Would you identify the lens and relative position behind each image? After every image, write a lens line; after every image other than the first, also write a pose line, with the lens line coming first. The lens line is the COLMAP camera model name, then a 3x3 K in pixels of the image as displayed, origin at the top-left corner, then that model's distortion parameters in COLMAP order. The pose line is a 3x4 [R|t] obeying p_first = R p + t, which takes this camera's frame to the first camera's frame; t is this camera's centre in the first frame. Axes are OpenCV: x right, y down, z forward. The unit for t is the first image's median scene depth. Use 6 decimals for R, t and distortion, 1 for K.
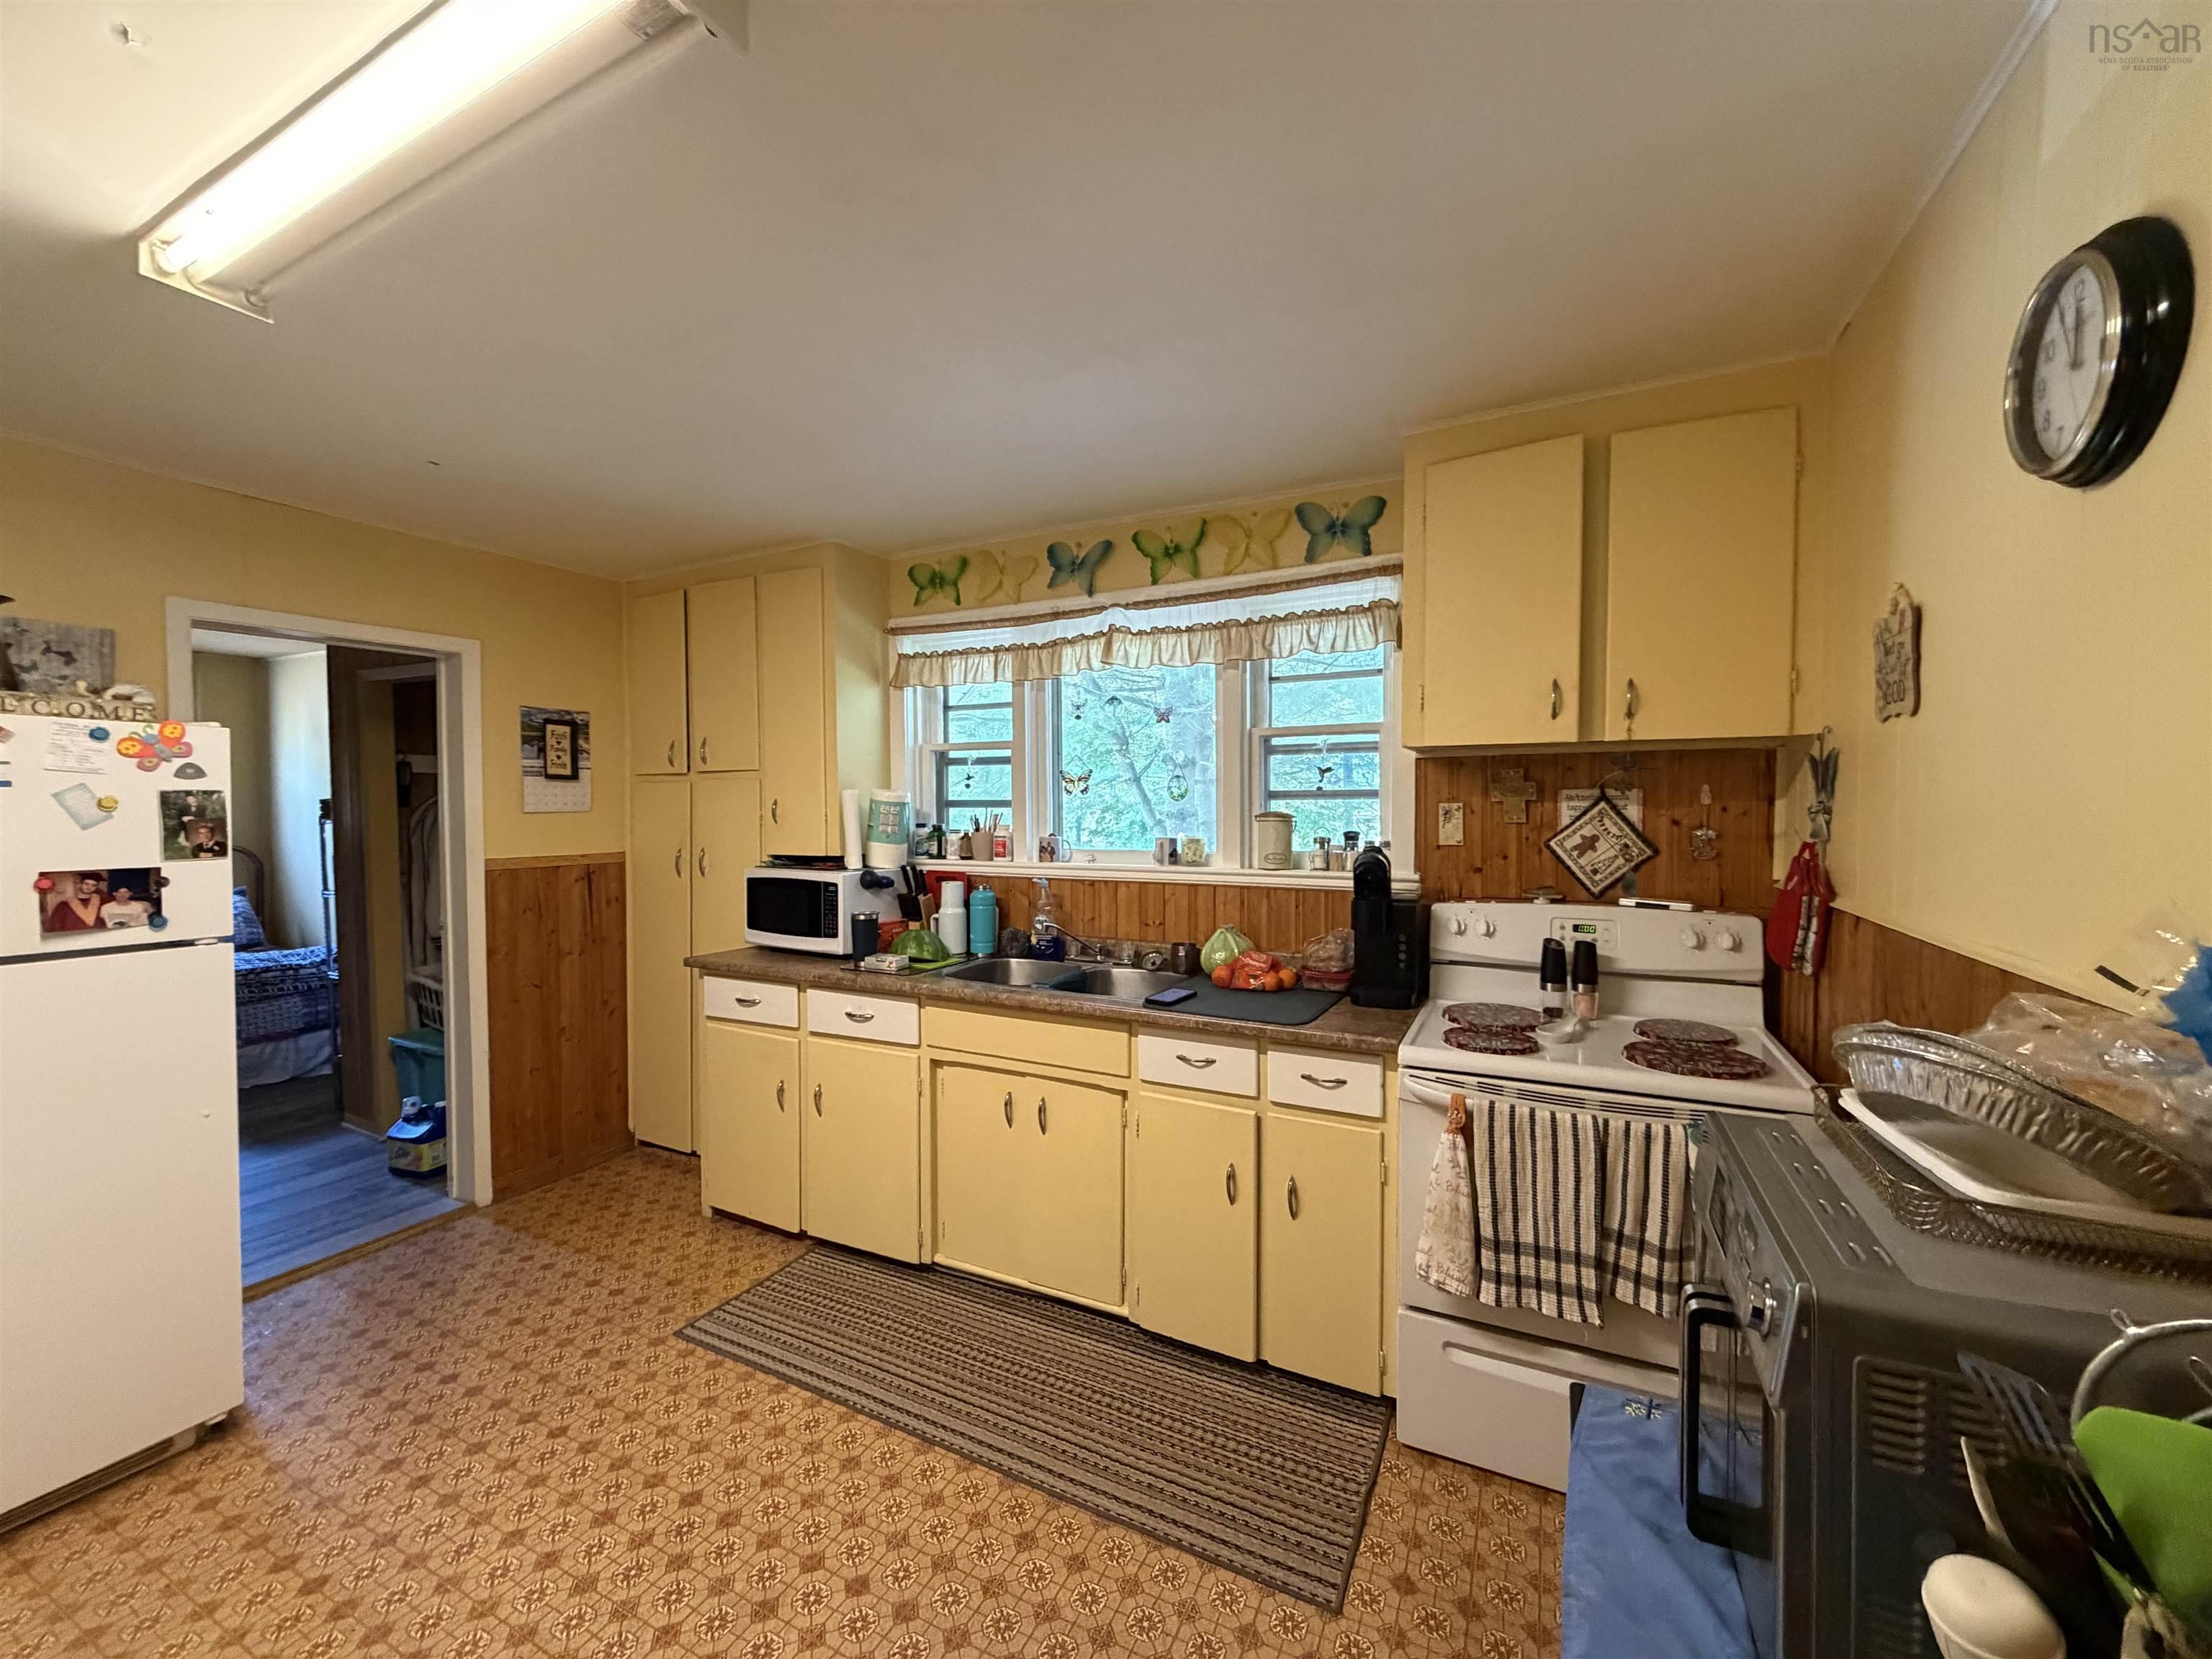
lens RADIAL K [[881.1, 0, 1100.9], [0, 881.1, 830.6], [0, 0, 1]] dist [-0.000481, 0.000416]
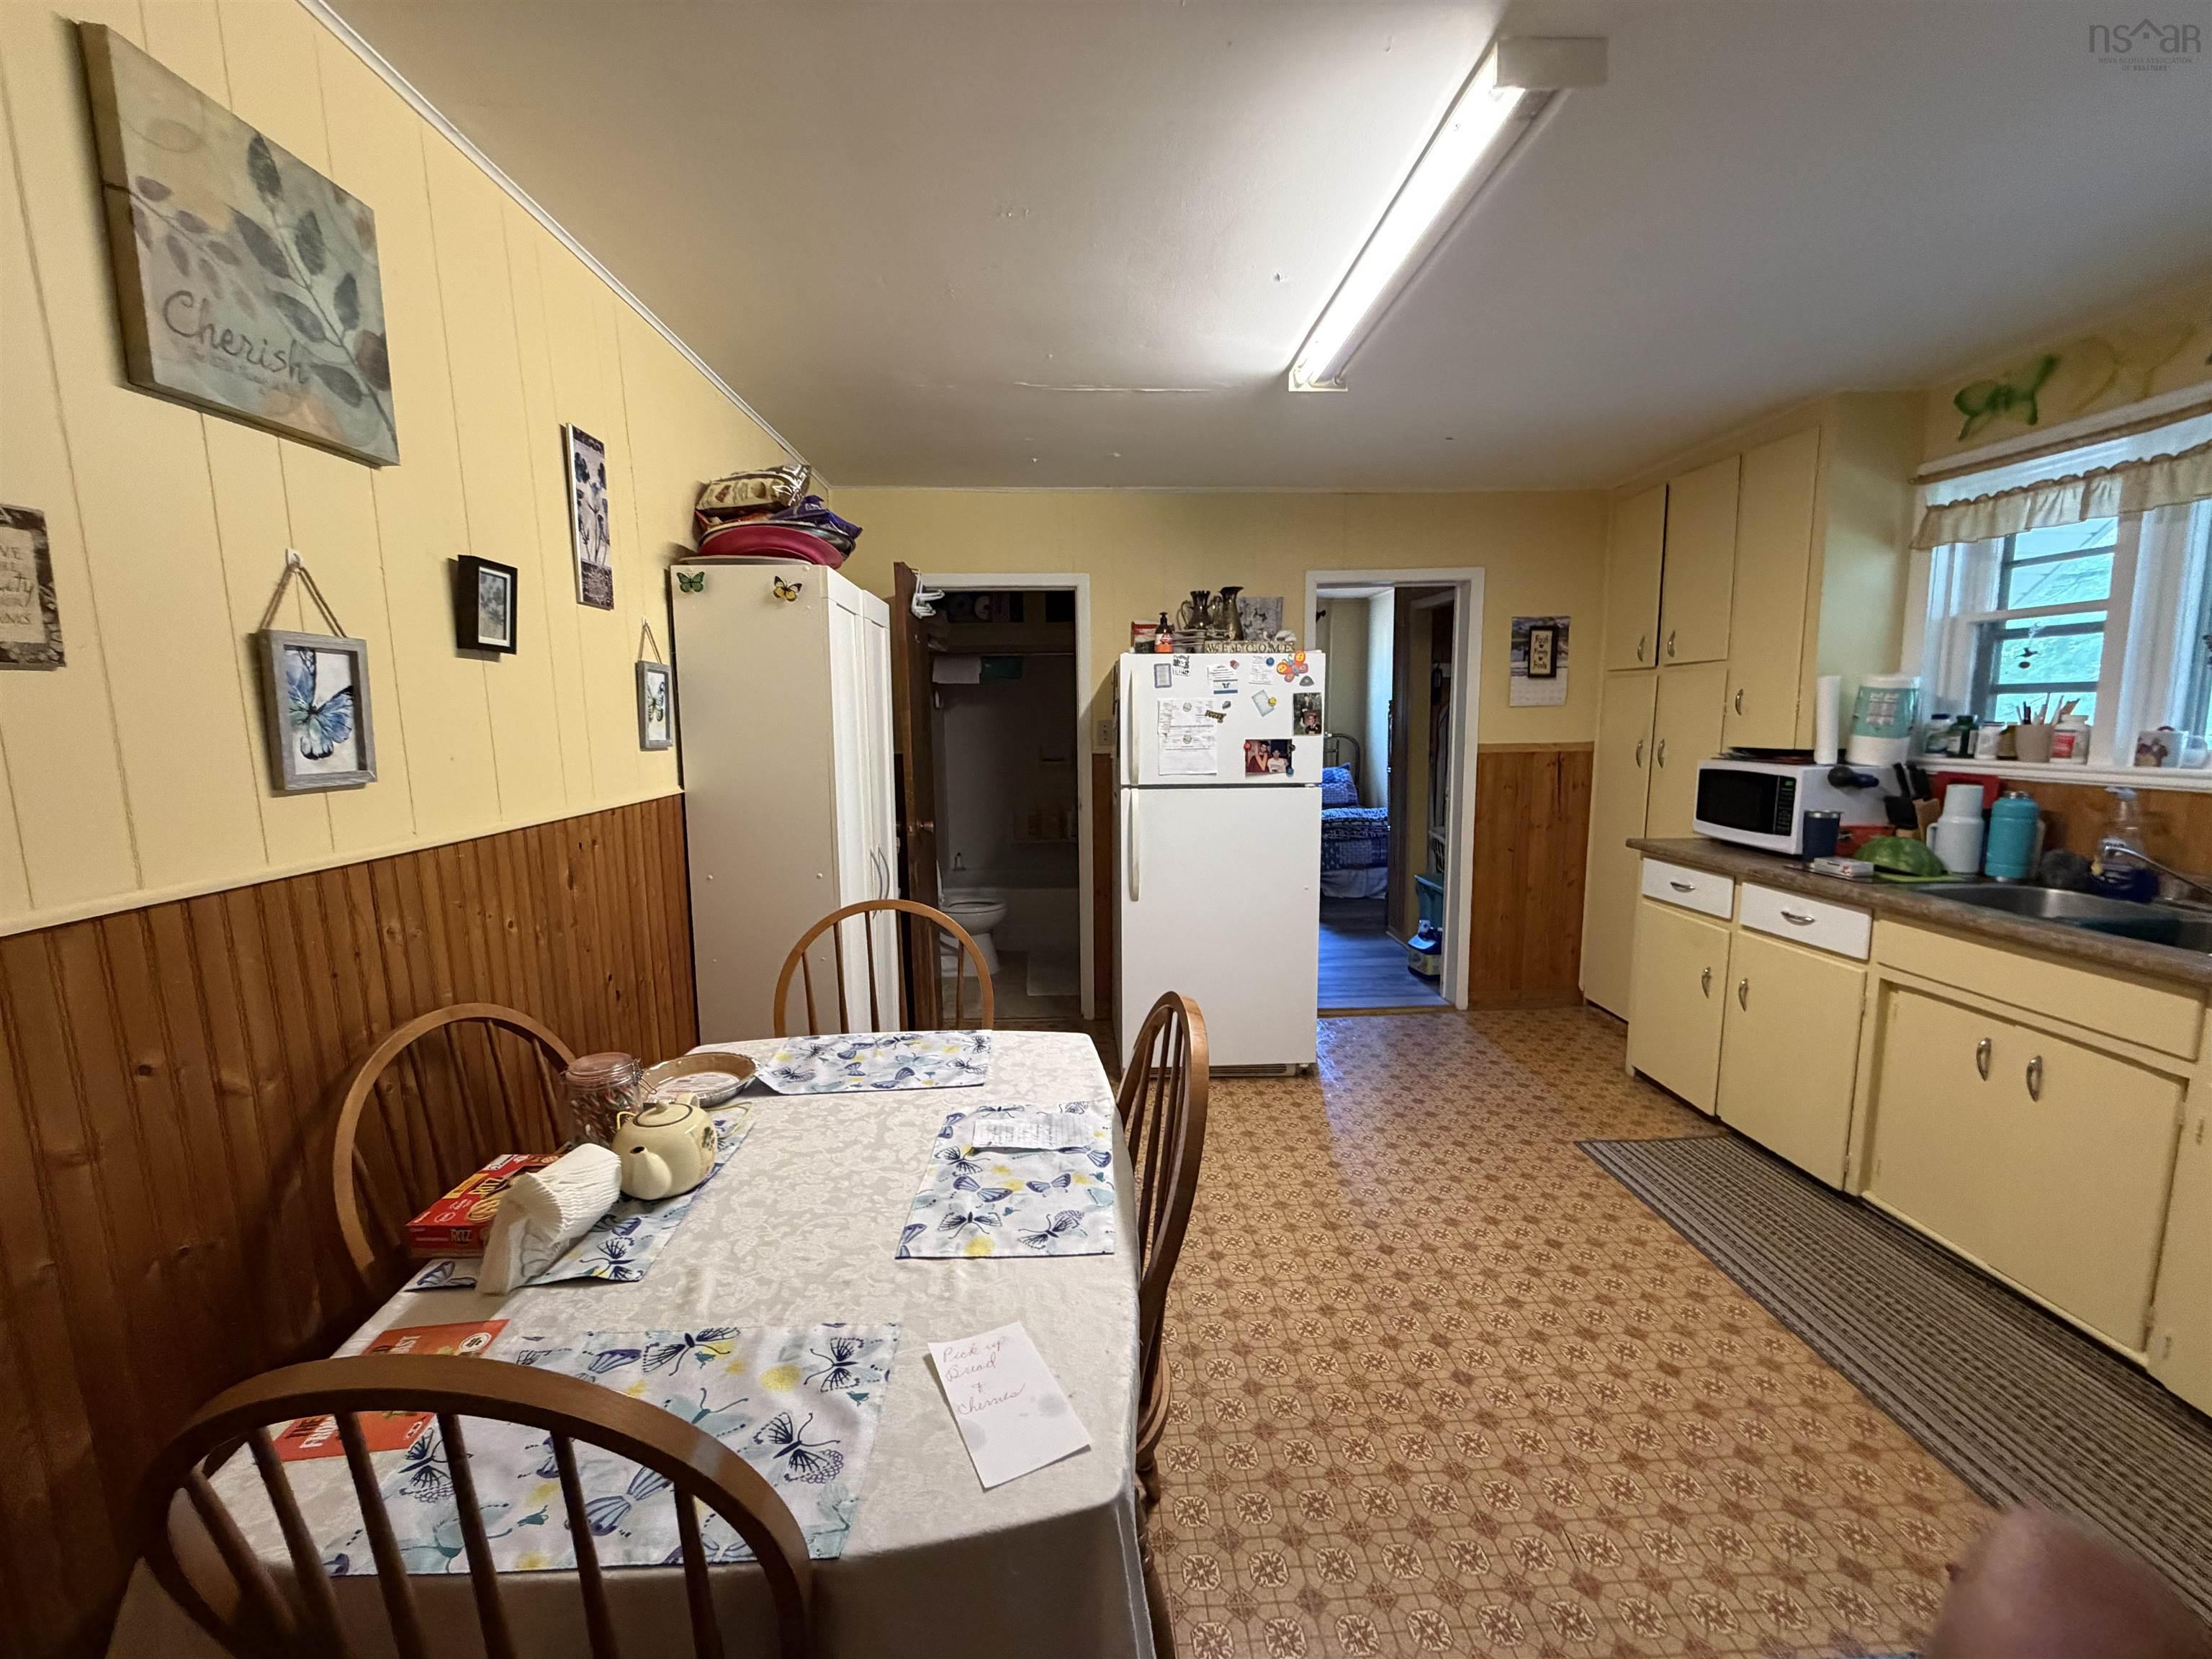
lens RADIAL K [[881.1, 0, 1100.9], [0, 881.1, 830.6], [0, 0, 1]] dist [-0.000481, 0.000416]
pose [[0.488724, 0.109491, -0.865541, 0.146319], [-0.010567, 0.992764, 0.119618, 0.010365], [0.872374, -0.049314, 0.486344, -0.094968]]
